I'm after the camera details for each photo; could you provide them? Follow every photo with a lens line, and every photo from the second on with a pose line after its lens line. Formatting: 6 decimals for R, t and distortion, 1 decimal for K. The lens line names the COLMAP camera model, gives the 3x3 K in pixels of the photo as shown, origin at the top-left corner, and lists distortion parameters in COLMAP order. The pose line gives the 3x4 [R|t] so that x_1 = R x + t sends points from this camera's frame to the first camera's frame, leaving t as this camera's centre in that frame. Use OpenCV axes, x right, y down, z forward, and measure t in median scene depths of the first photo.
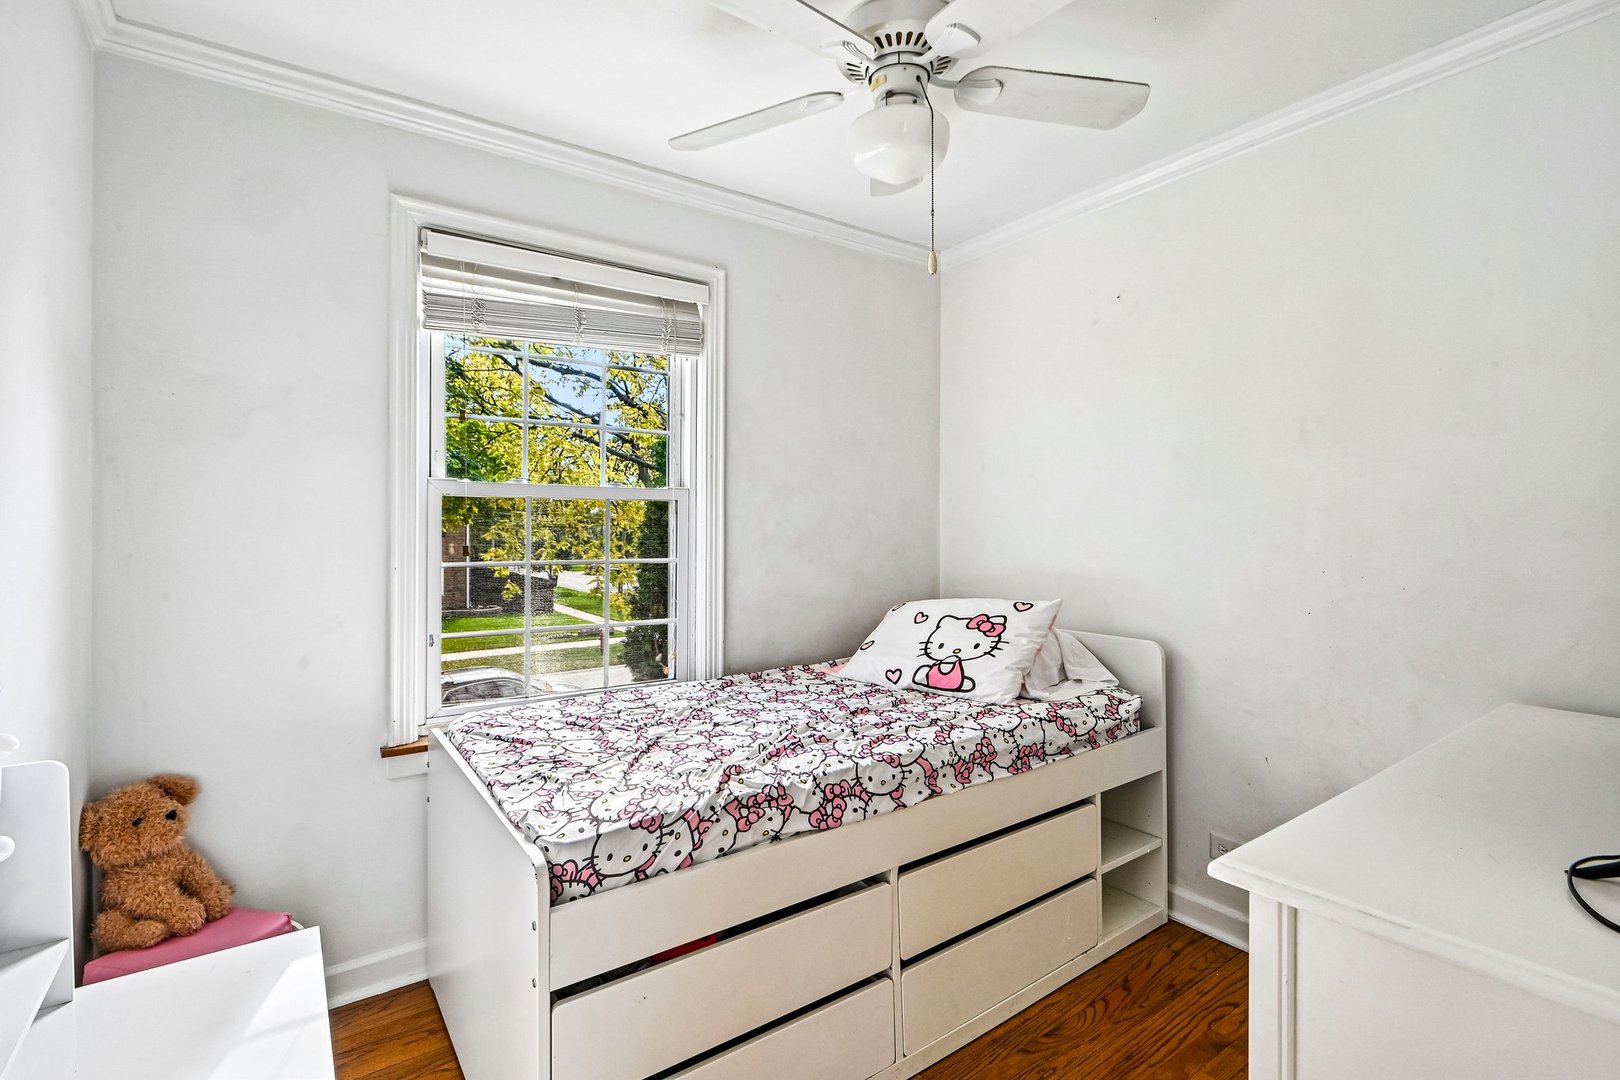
lens RADIAL K [[749.2, 0, 809.4], [0, 749.2, 533.3], [0, 0, 1]] dist [0.000527, 0.000049]
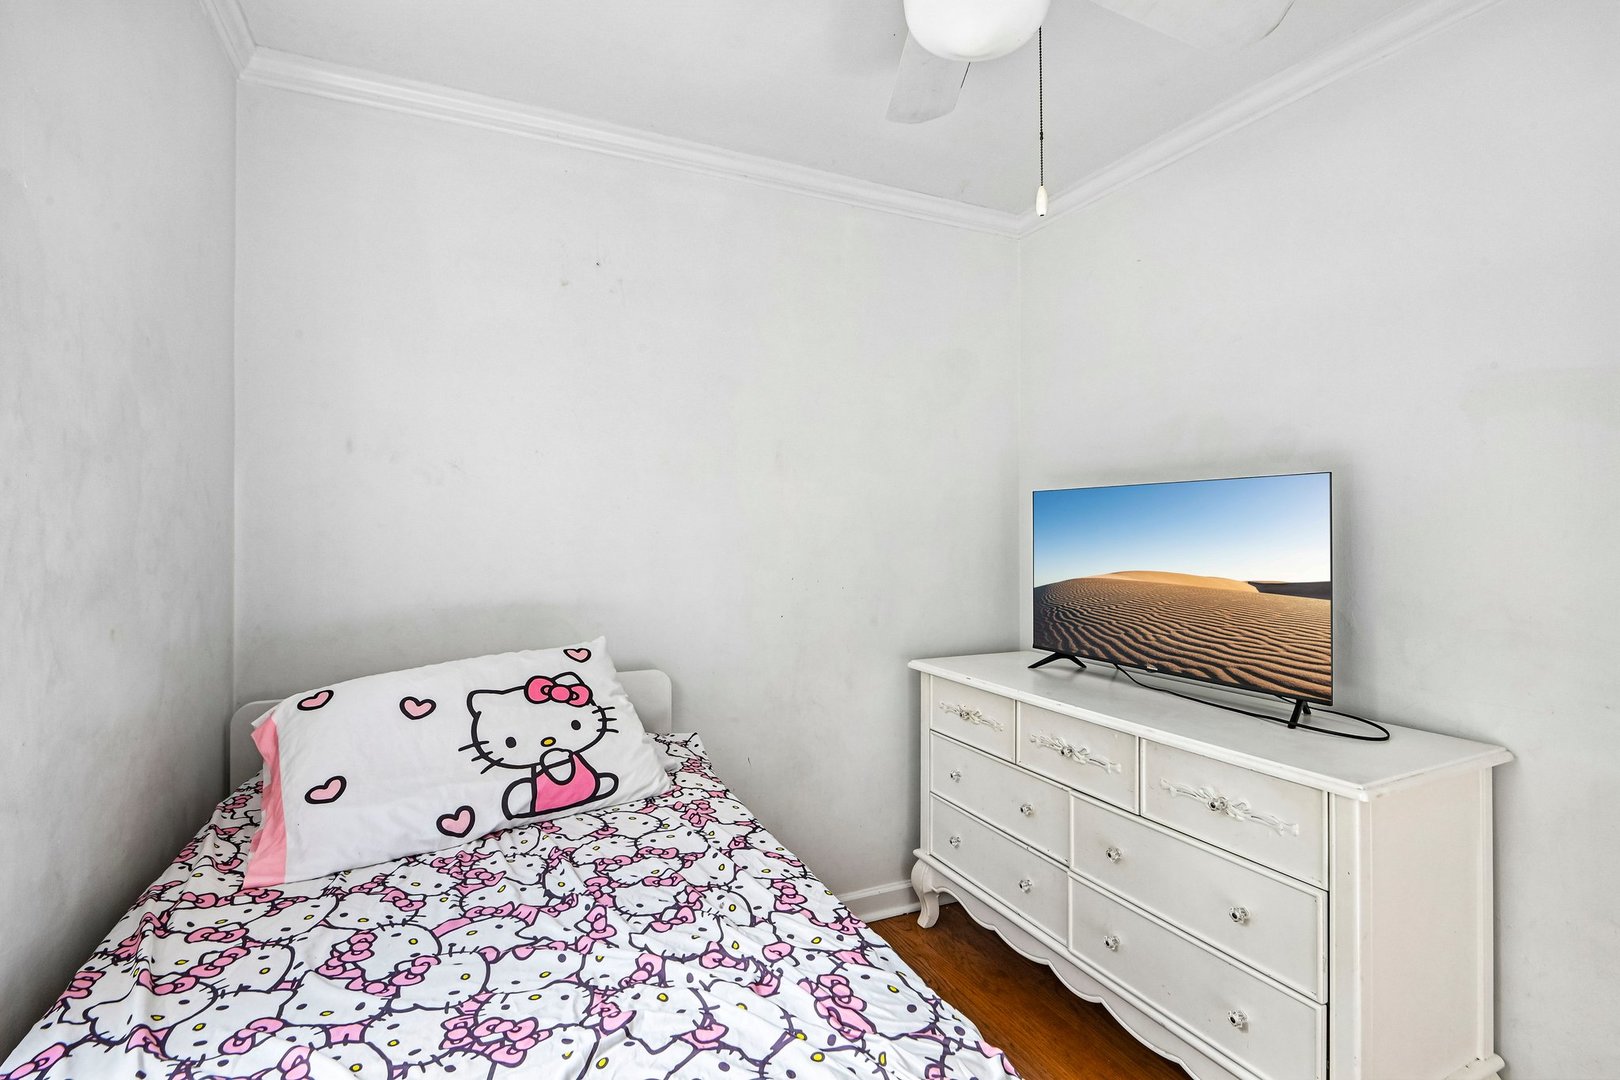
lens RADIAL K [[749.2, 0, 809.4], [0, 749.2, 533.3], [0, 0, 1]] dist [0.000527, 0.000049]
pose [[0.160893, 0.004621, 0.986961, -0.382090], [0.005799, 0.999967, -0.005627, -0.011961], [-0.986955, 0.006629, 0.160861, 0.675767]]
